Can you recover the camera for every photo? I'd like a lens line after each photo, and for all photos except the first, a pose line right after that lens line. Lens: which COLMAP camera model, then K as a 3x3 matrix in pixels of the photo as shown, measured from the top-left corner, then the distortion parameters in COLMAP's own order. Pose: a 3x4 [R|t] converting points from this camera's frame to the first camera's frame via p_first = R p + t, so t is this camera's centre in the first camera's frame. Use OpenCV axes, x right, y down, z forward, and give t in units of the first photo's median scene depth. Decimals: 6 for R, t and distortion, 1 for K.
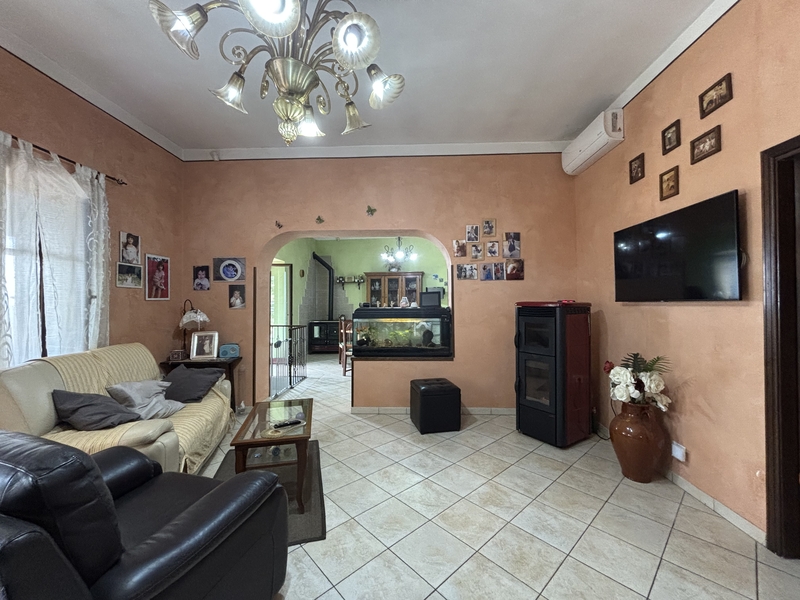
lens RADIAL K [[321.1, 0, 400.4], [0, 321.1, 297.3], [0, 0, 1]] dist [0.001402, -0.000805]
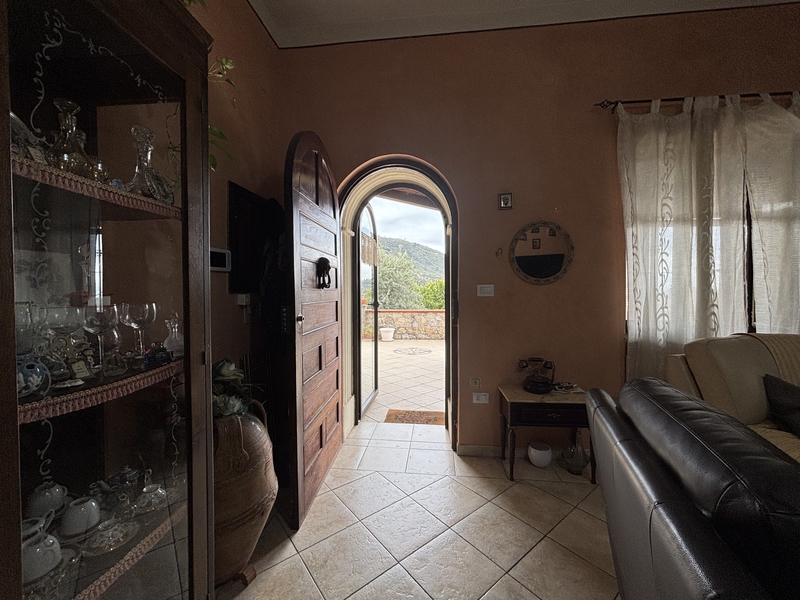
lens RADIAL K [[321.1, 0, 400.4], [0, 321.1, 297.3], [0, 0, 1]] dist [0.001402, -0.000805]
pose [[-0.082642, 0.026110, -0.996237, -0.174591], [0.017724, 0.999537, 0.024726, 0.050006], [0.996422, -0.015613, -0.083067, 0.133349]]
